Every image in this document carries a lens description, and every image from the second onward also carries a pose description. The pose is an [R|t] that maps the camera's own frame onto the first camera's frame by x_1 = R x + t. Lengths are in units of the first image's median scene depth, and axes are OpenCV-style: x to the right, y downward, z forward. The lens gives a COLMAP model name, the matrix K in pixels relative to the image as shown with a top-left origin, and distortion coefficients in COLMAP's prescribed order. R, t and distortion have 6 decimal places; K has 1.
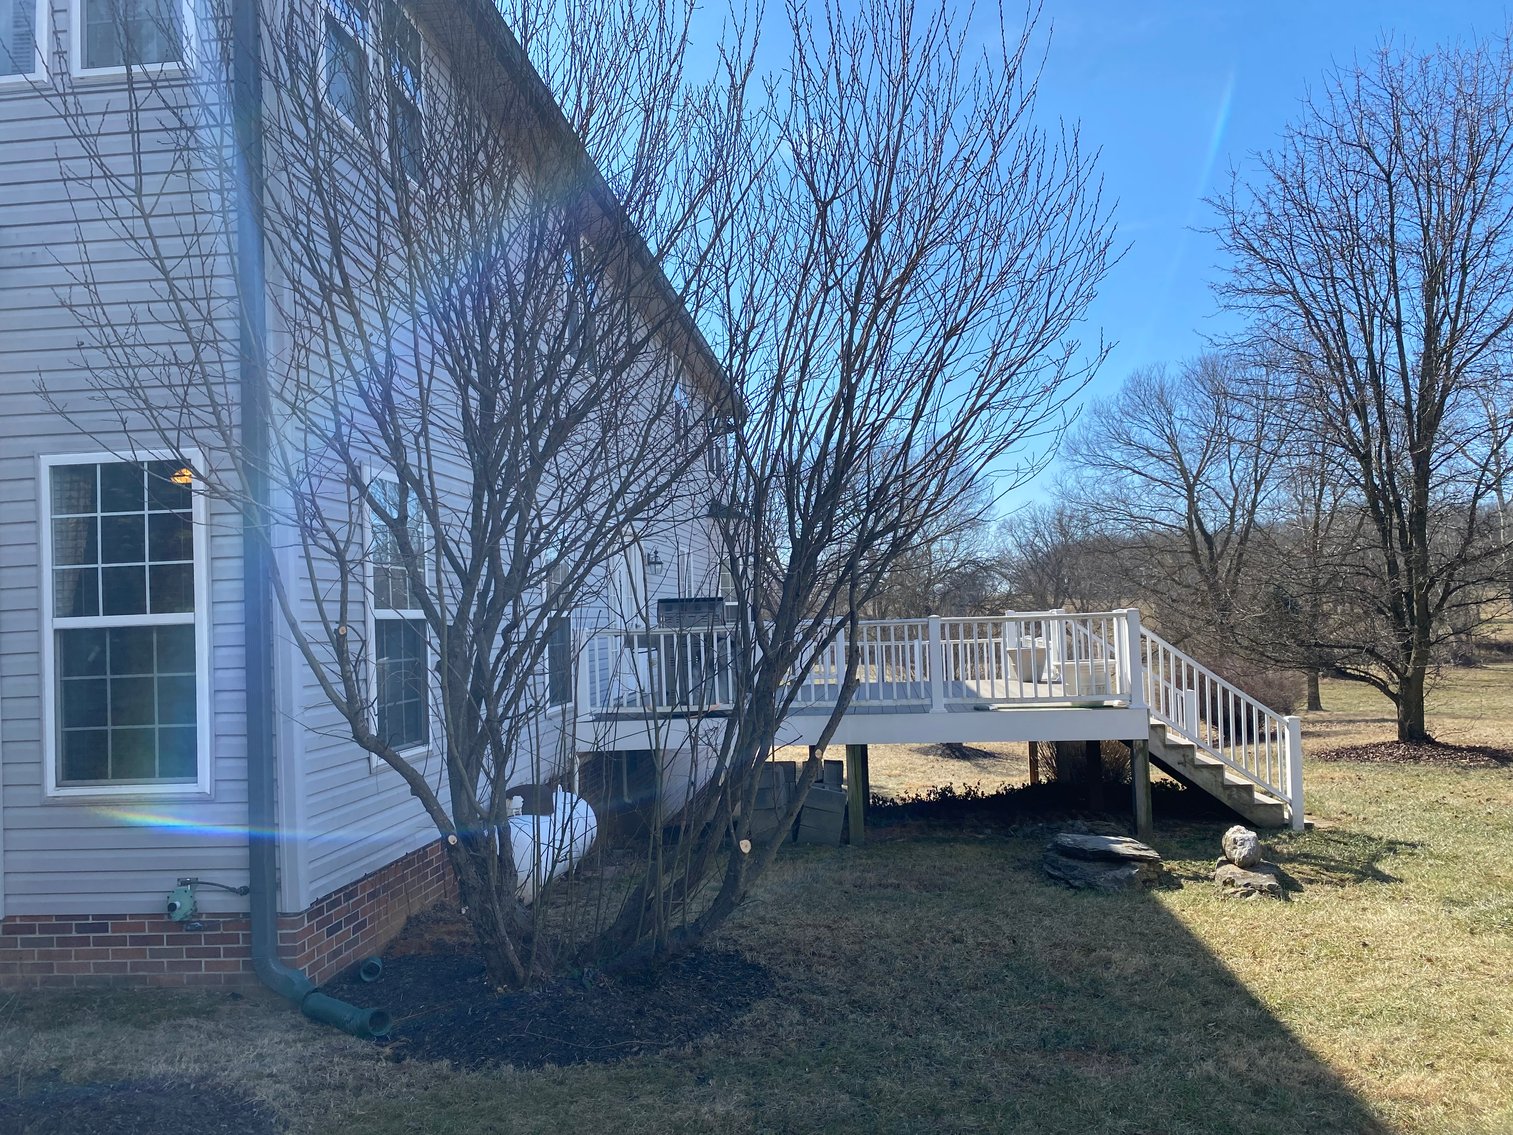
lens RADIAL K [[1188.4, 0, 765.2], [0, 1188.4, 563.1], [0, 0, 1]] dist [0.012177, 0.006907]
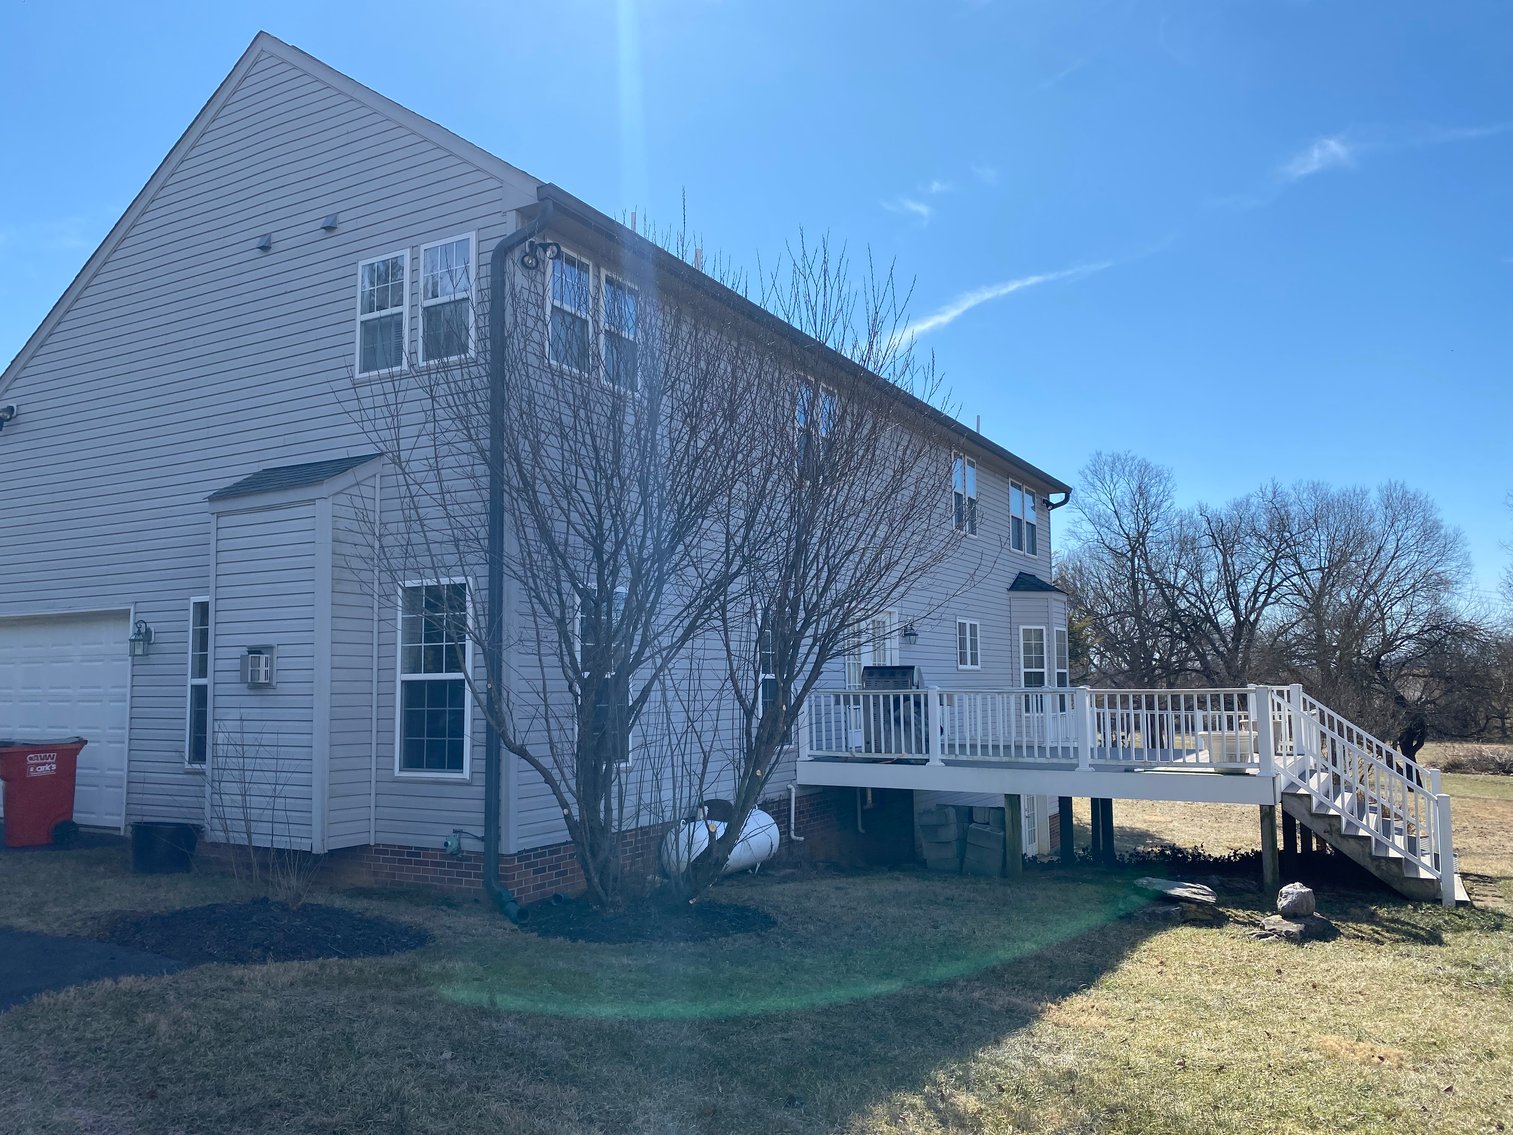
lens RADIAL K [[1146.2, 0, 747.7], [0, 1146.2, 570.4], [0, 0, 1]] dist [0.019788, -0.010187]
pose [[0.919458, -0.008835, -0.393089, 0.541503], [-0.009729, 0.998930, -0.045209, -0.034773], [0.393068, 0.045392, 0.918388, -0.357788]]
